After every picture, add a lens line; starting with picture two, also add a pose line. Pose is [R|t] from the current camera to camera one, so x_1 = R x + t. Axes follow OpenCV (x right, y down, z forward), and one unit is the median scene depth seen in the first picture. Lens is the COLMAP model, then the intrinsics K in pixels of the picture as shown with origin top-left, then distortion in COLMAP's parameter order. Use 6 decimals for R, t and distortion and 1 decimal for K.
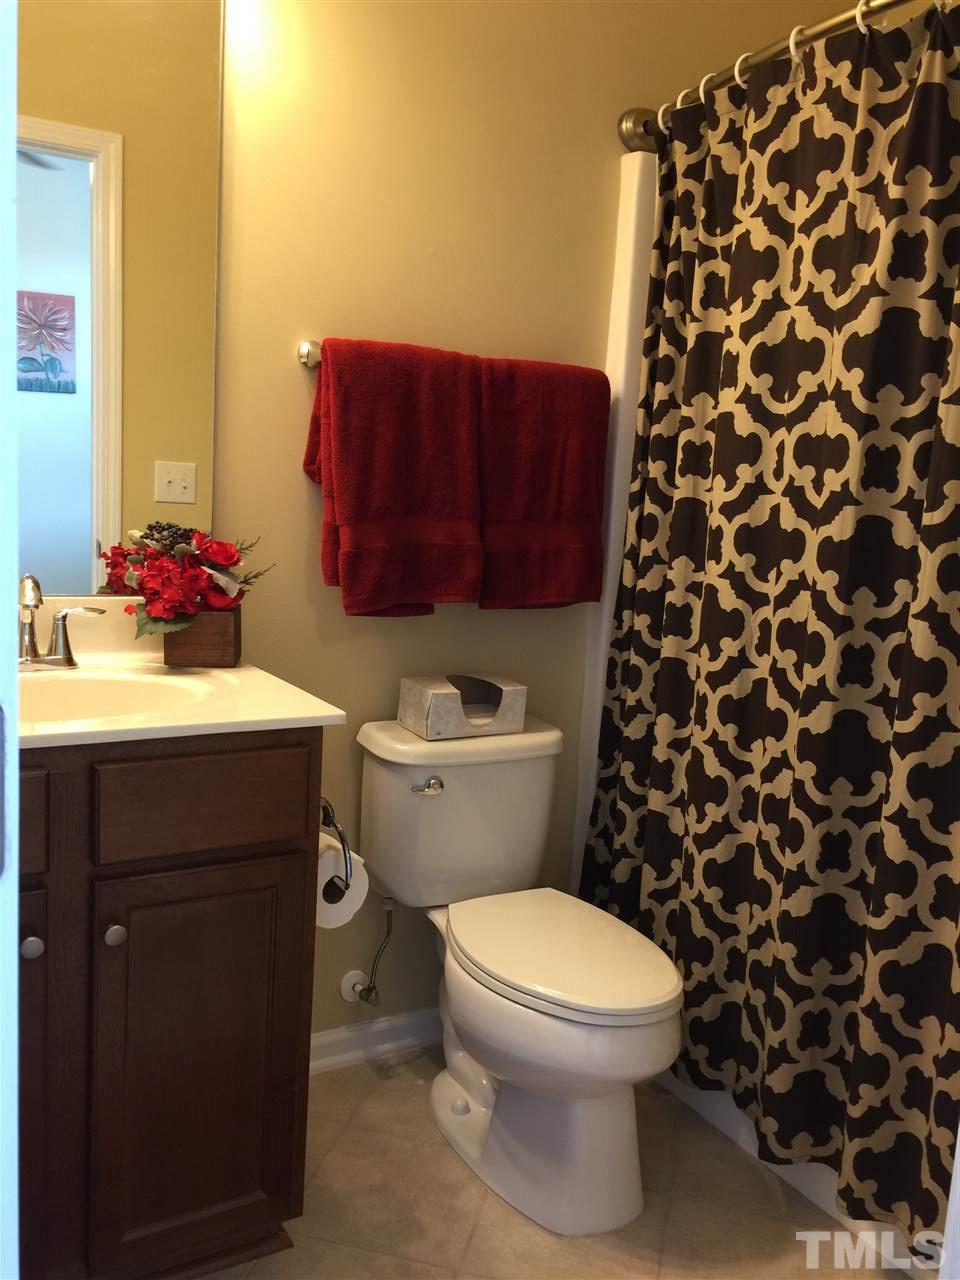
lens RADIAL K [[1092.3, 0, 471.9], [0, 1092.3, 638.5], [0, 0, 1]] dist [0.051100, -0.024452]
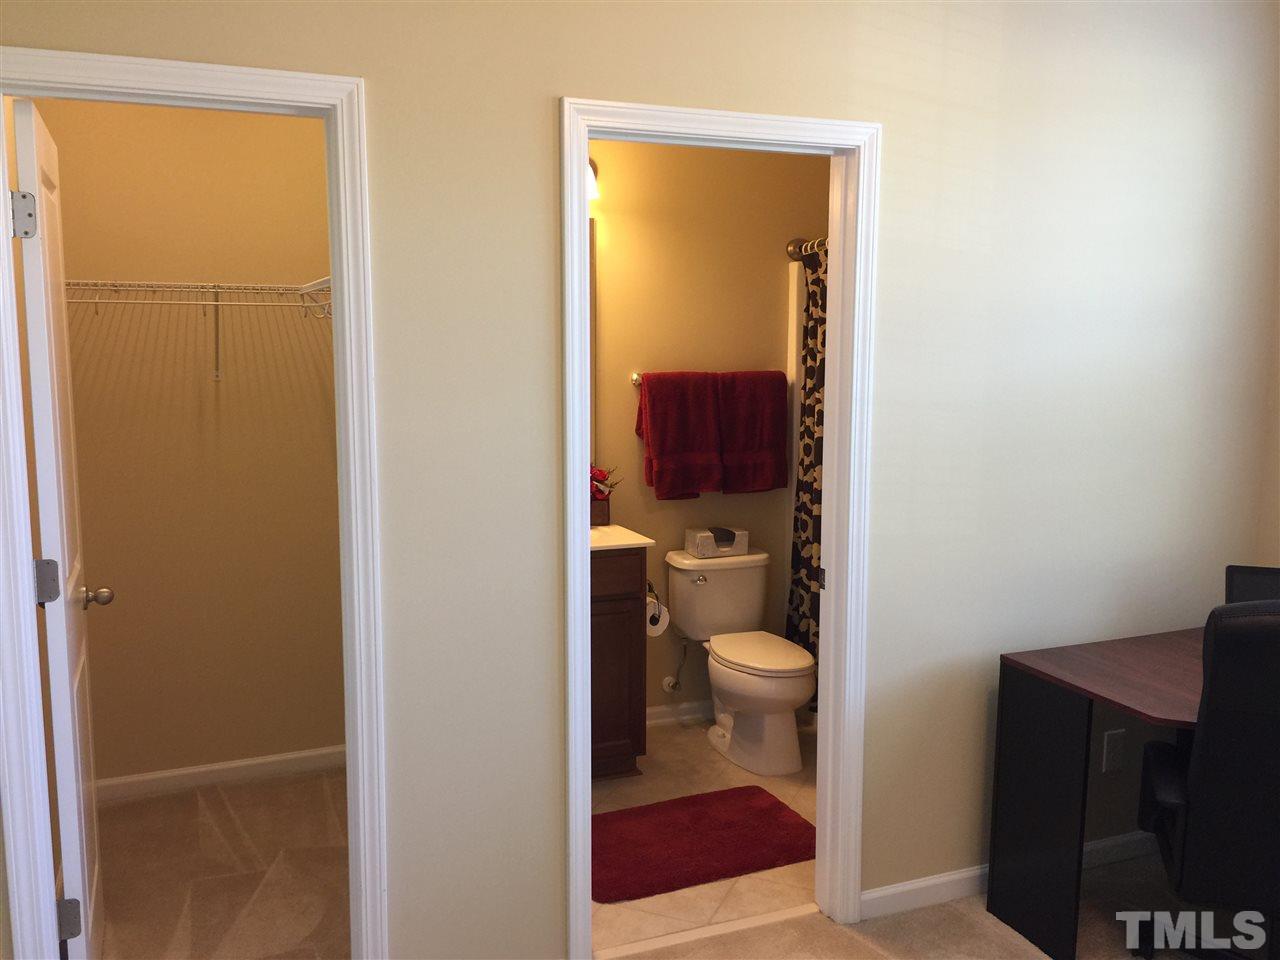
lens RADIAL K [[1092.3, 0, 639.3], [0, 1092.3, 481.9], [0, 0, 1]] dist [0.051100, -0.024452]
pose [[0.987165, -0.037093, -0.155334, 0.171729], [0.033150, 0.999061, -0.027897, 0.001718], [0.156223, 0.022390, 0.987468, -1.042457]]
